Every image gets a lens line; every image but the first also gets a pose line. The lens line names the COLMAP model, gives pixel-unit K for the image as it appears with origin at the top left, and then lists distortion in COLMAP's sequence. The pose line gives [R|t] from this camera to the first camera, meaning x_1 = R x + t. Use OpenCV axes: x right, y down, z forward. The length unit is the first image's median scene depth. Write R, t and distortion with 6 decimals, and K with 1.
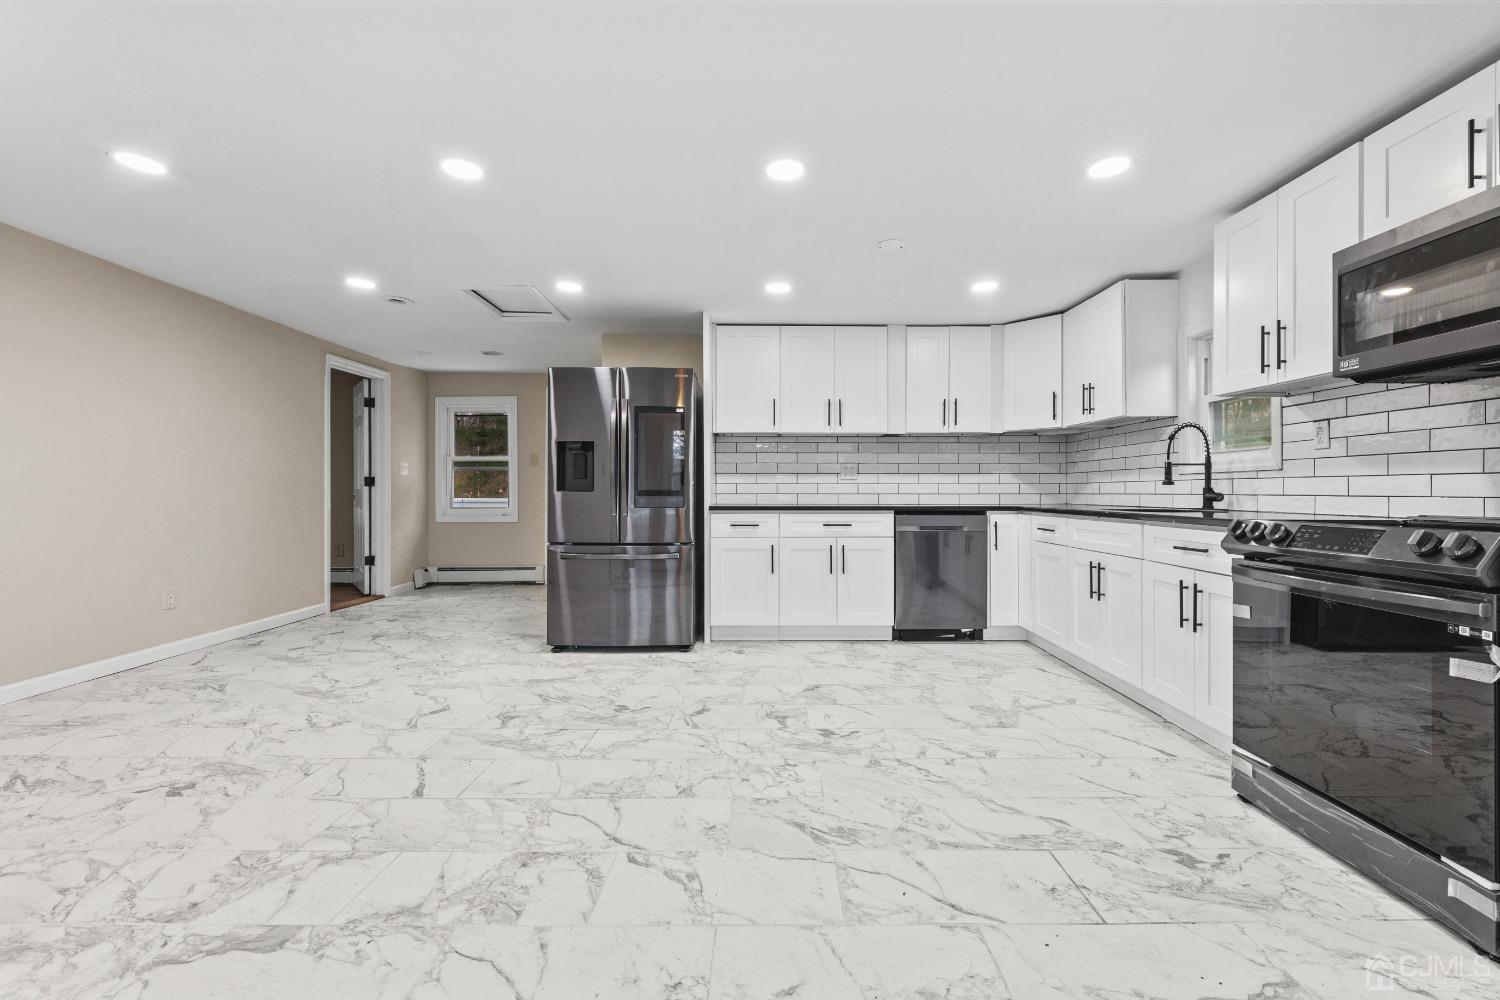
lens RADIAL K [[609.3, 0, 750.0], [0, 609.3, 500.0], [0, 0, 1]] dist [-0.001069, -0.000111]
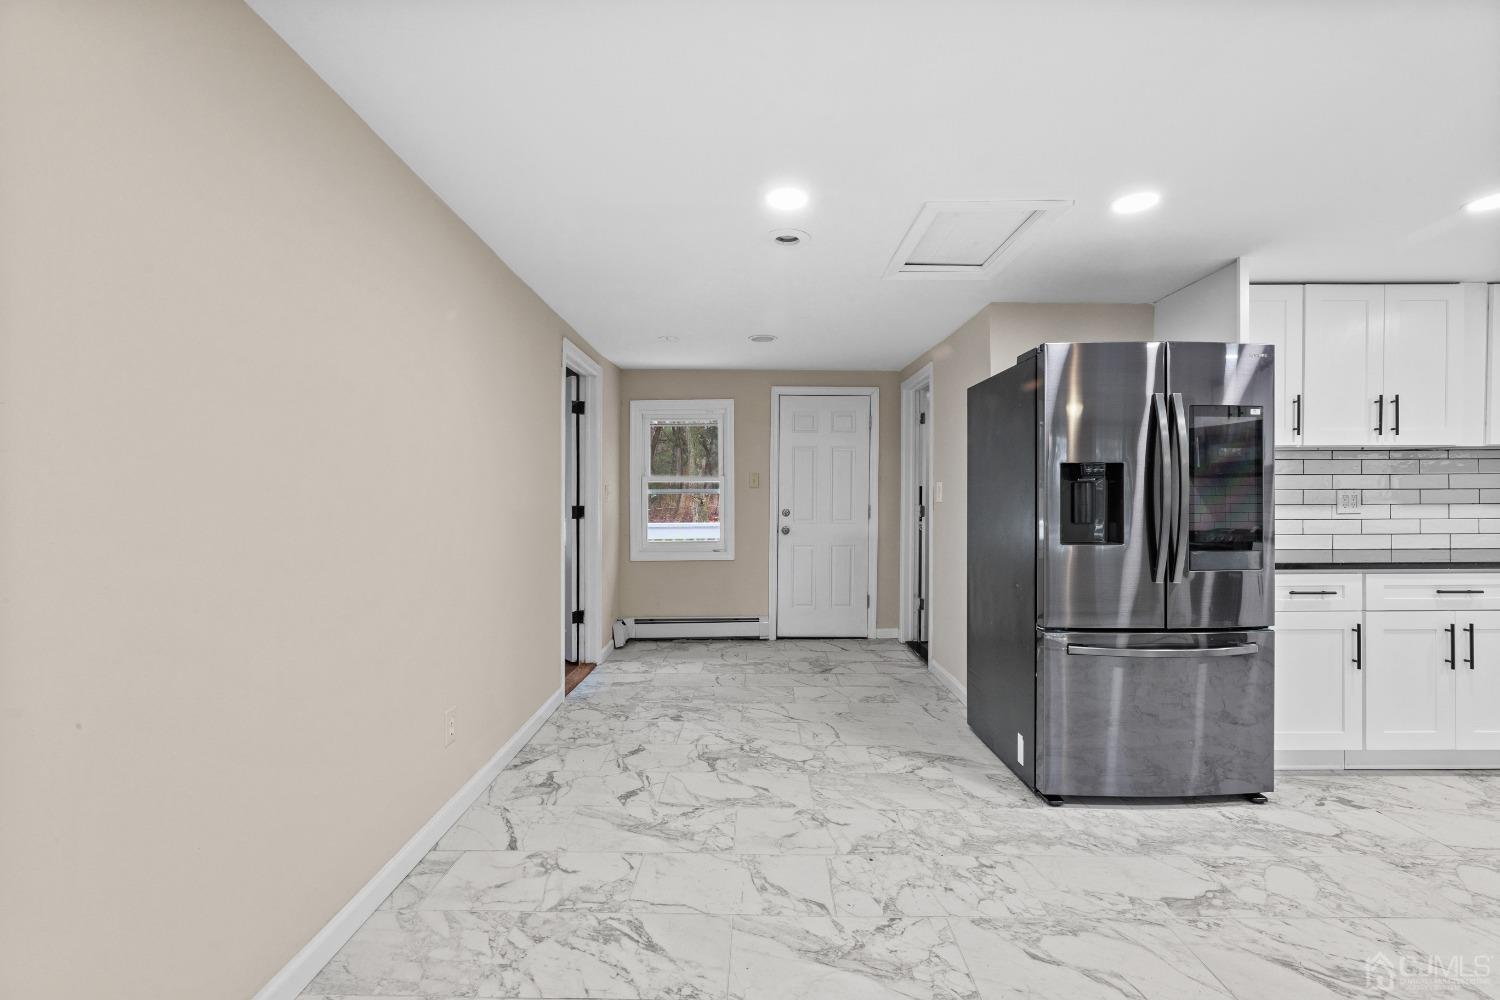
lens RADIAL K [[609.3, 0, 750.0], [0, 609.3, 500.0], [0, 0, 1]] dist [-0.001069, -0.000111]
pose [[0.999963, -0.003111, -0.008022, -0.506531], [0.002971, 0.999846, -0.017324, -0.038798], [0.008074, 0.017299, 0.999818, 0.309525]]
